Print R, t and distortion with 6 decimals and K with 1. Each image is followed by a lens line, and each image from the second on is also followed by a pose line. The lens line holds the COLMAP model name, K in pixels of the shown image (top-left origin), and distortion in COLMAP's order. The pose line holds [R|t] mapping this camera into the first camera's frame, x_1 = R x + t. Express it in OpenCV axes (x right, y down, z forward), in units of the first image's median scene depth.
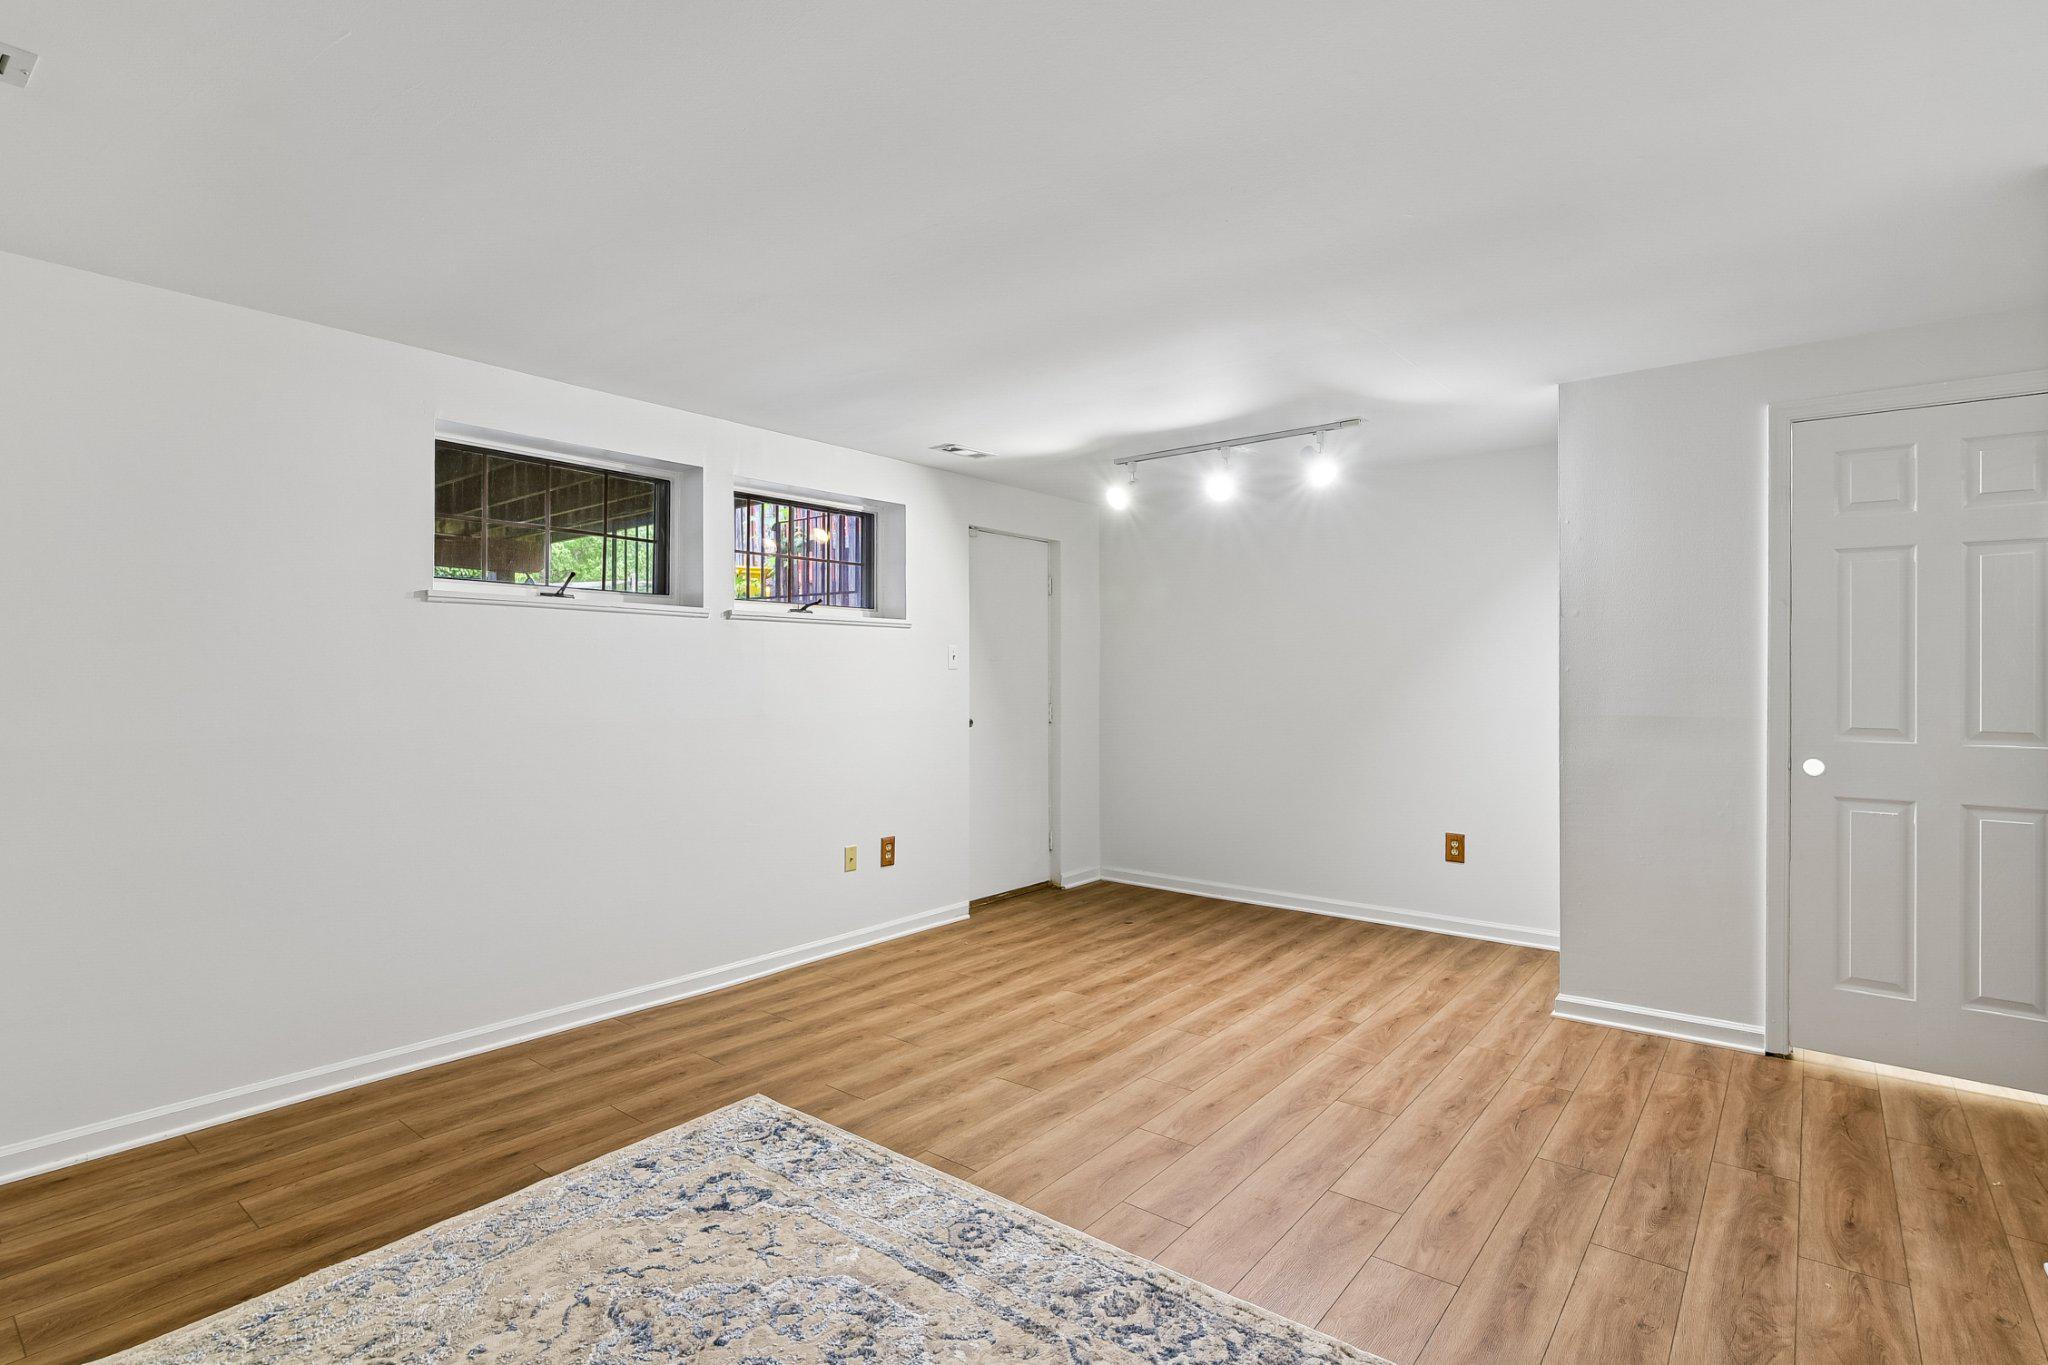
lens RADIAL K [[983.6, 0, 1019.2], [0, 983.6, 682.0], [0, 0, 1]] dist [0.001173, -0.001547]
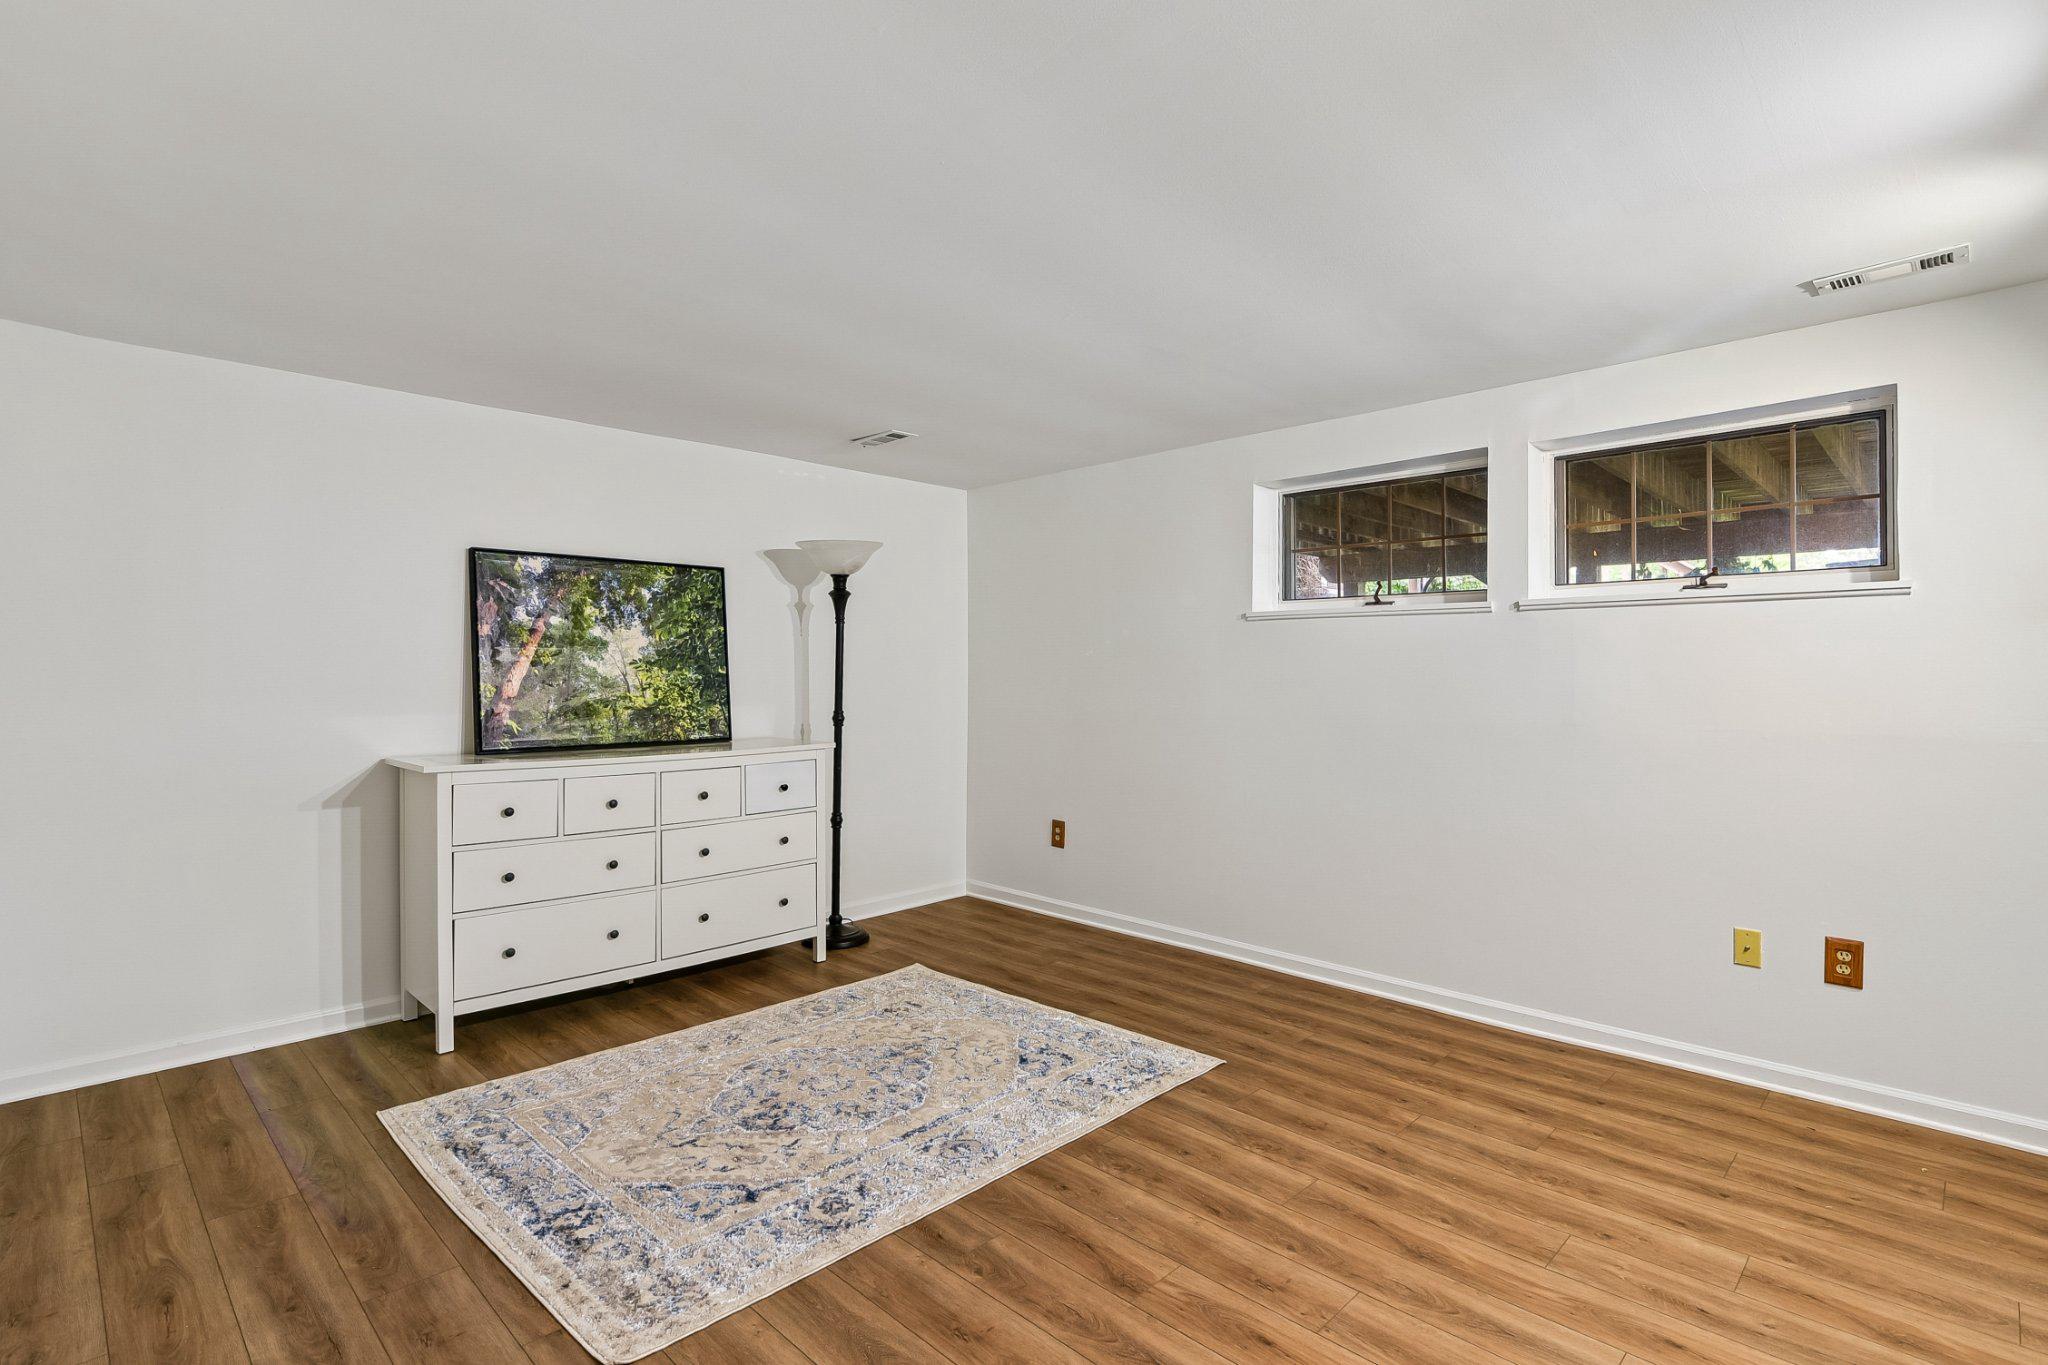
lens RADIAL K [[983.6, 0, 1019.1], [0, 983.6, 674.8], [0, 0, 1]] dist [0.001173, -0.001547]
pose [[-0.091954, 0.008119, -0.995730, 0.749507], [0.000398, 0.999967, 0.008116, -0.018045], [0.995763, 0.000350, -0.091954, 0.776766]]
